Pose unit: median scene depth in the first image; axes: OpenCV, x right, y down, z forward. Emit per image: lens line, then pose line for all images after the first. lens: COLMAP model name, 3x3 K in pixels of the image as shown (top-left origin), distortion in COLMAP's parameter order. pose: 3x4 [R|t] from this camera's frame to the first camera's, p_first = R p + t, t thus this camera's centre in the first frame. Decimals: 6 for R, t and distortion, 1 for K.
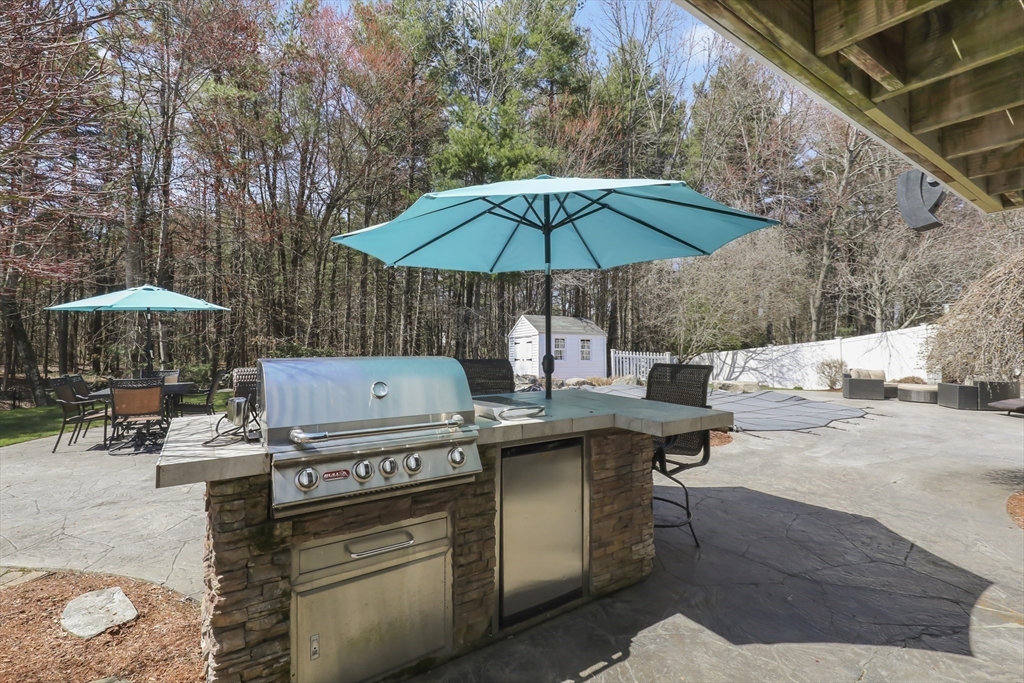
lens RADIAL K [[460.0, 0, 515.2], [0, 460.0, 347.0], [0, 0, 1]] dist [0.002056, 0.000467]
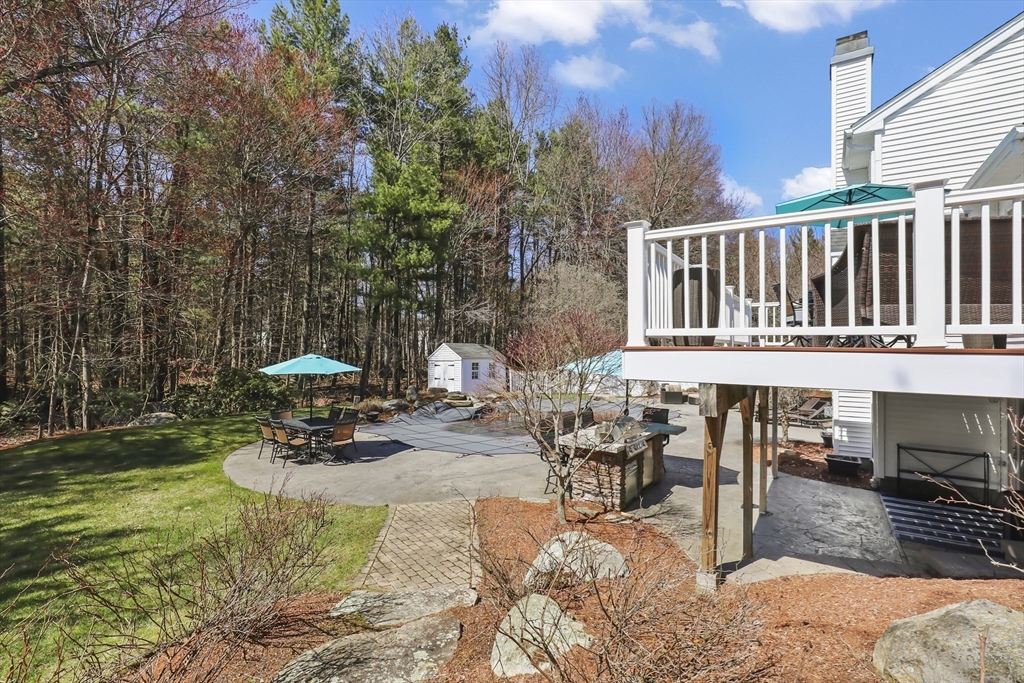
lens RADIAL K [[469.3, 0, 512.0], [0, 469.3, 341.5], [0, 0, 1]] dist [0.000139, -0.000058]
pose [[0.930163, 0.009266, 0.367031, -0.286934], [-0.005484, 0.999921, -0.011347, -0.062412], [-0.367107, 0.008541, 0.930140, -0.251484]]
